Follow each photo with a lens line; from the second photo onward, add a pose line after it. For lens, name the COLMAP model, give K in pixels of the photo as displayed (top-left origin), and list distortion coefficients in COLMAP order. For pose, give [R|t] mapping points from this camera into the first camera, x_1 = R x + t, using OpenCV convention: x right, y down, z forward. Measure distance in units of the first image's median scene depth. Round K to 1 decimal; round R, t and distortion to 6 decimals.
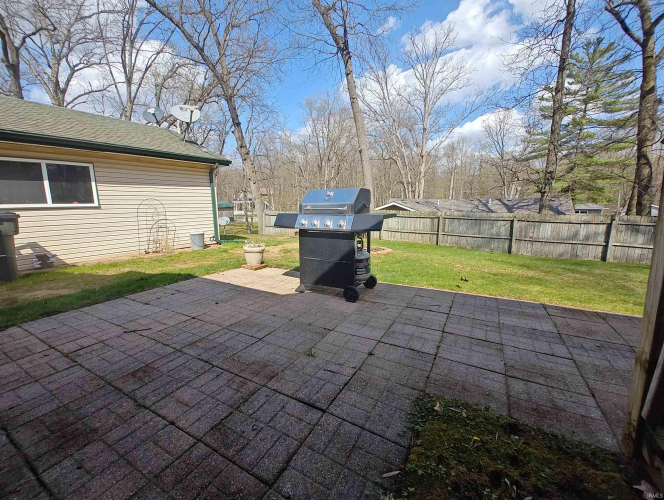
lens RADIAL K [[278.1, 0, 332.0], [0, 278.1, 250.0], [0, 0, 1]] dist [-0.000696, -0.000285]
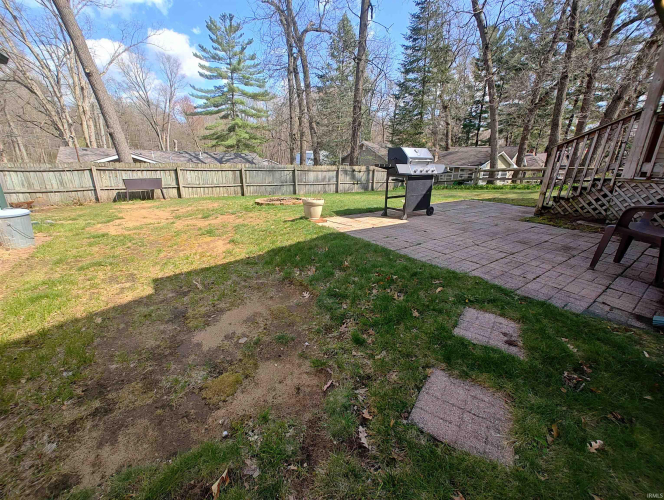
lens RADIAL K [[278.1, 0, 332.0], [0, 278.1, 250.0], [0, 0, 1]] dist [-0.000696, -0.000285]
pose [[0.423111, -0.275907, 0.863048, -0.616067], [0.136823, 0.961043, 0.240157, -0.038150], [-0.895687, 0.016472, 0.444379, 0.270093]]
